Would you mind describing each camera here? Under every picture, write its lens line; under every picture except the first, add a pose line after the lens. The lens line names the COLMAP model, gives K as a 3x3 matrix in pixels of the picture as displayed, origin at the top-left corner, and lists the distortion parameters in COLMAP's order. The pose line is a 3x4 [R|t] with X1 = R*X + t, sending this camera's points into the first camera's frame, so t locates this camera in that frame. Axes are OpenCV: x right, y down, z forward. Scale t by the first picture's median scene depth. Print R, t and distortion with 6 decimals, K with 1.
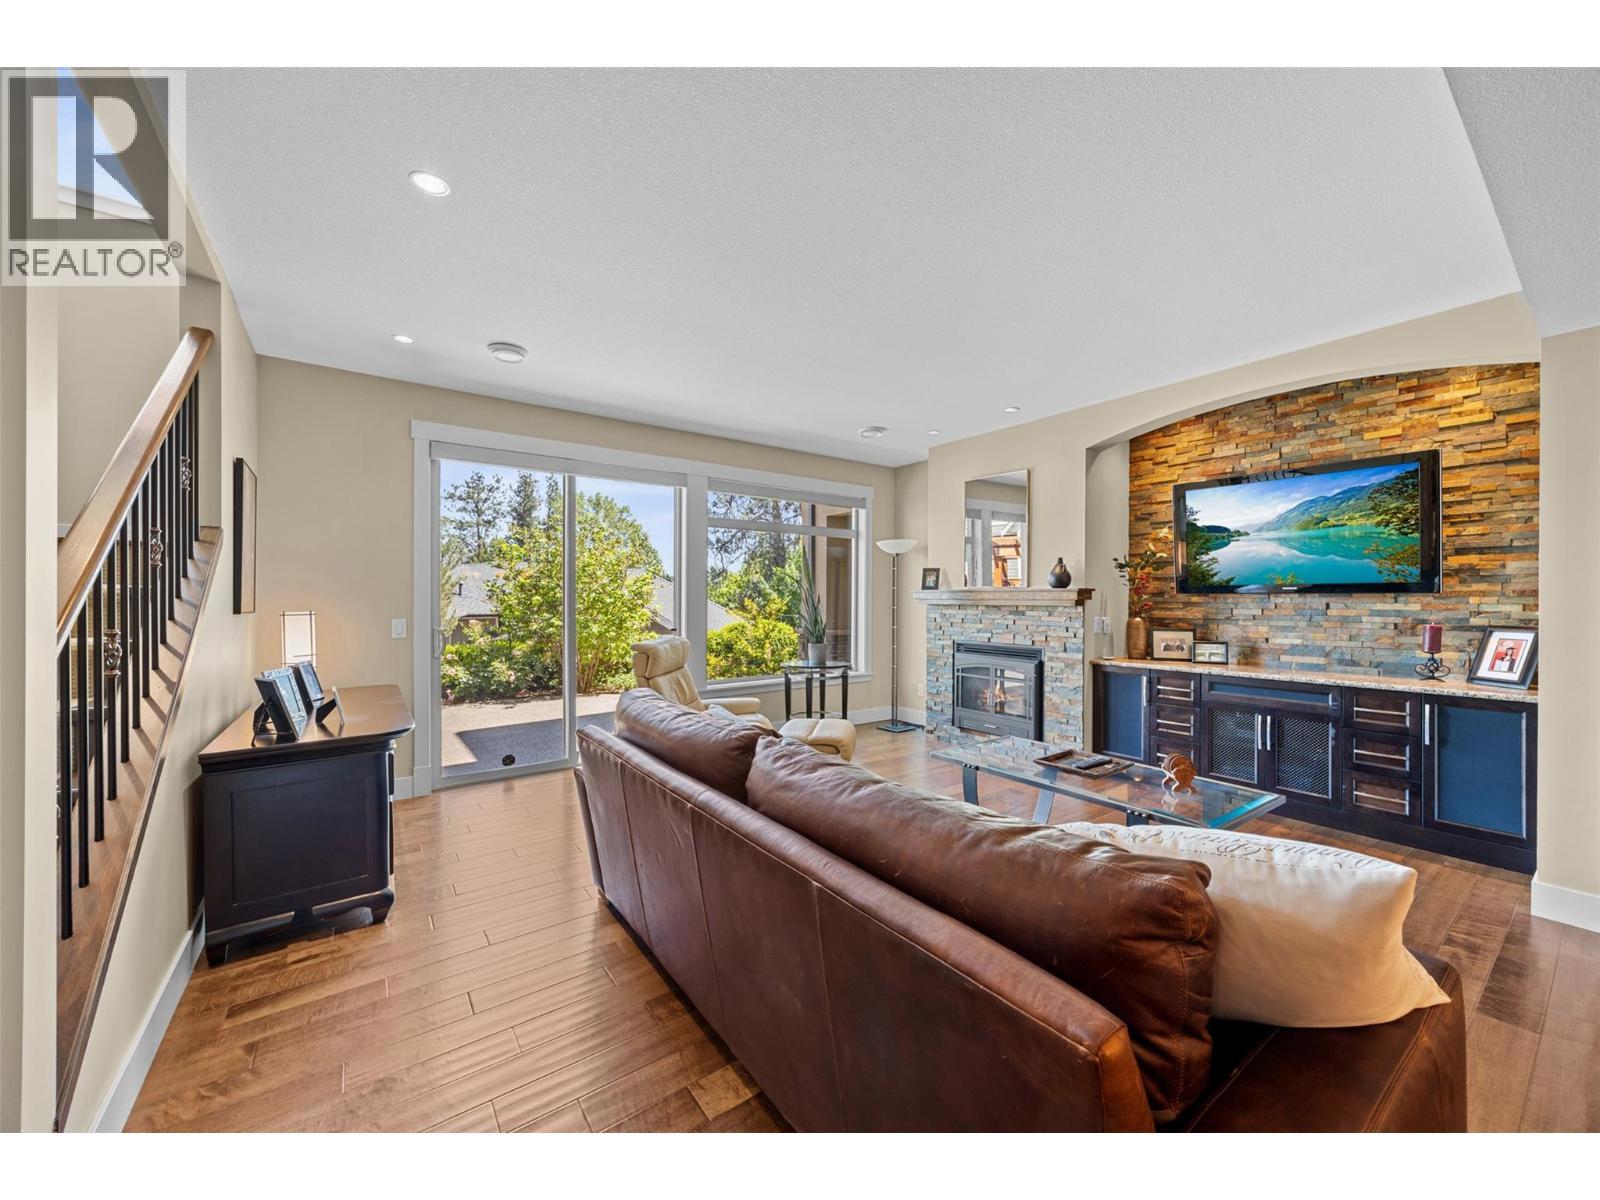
lens RADIAL K [[618.6, 0, 811.1], [0, 618.6, 599.0], [0, 0, 1]] dist [-0.001758, -0.000105]
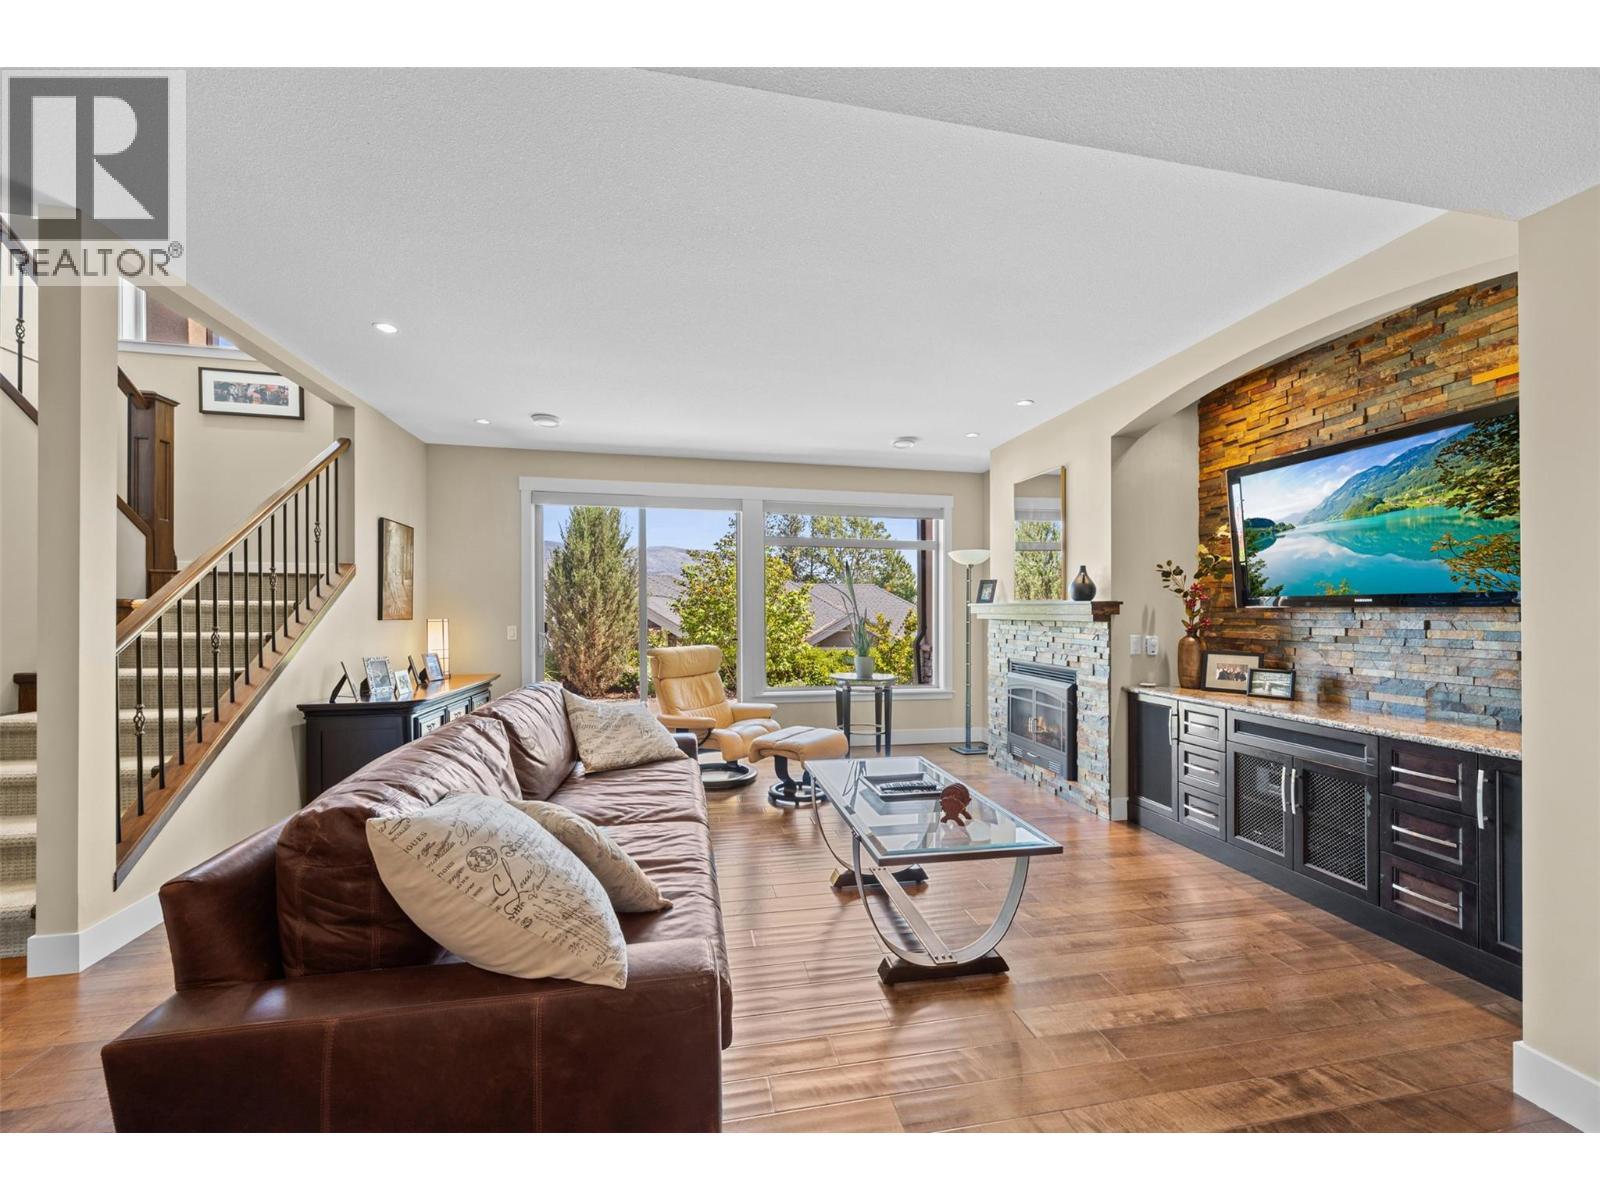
lens RADIAL K [[634.3, 0, 806.2], [0, 634.3, 608.9], [0, 0, 1]] dist [-0.000483, -0.000270]
pose [[0.901662, 0.001795, -0.432439, 0.467491], [-0.004755, 0.999972, -0.005764, 0.000461], [0.432416, 0.007254, 0.901645, 0.034490]]
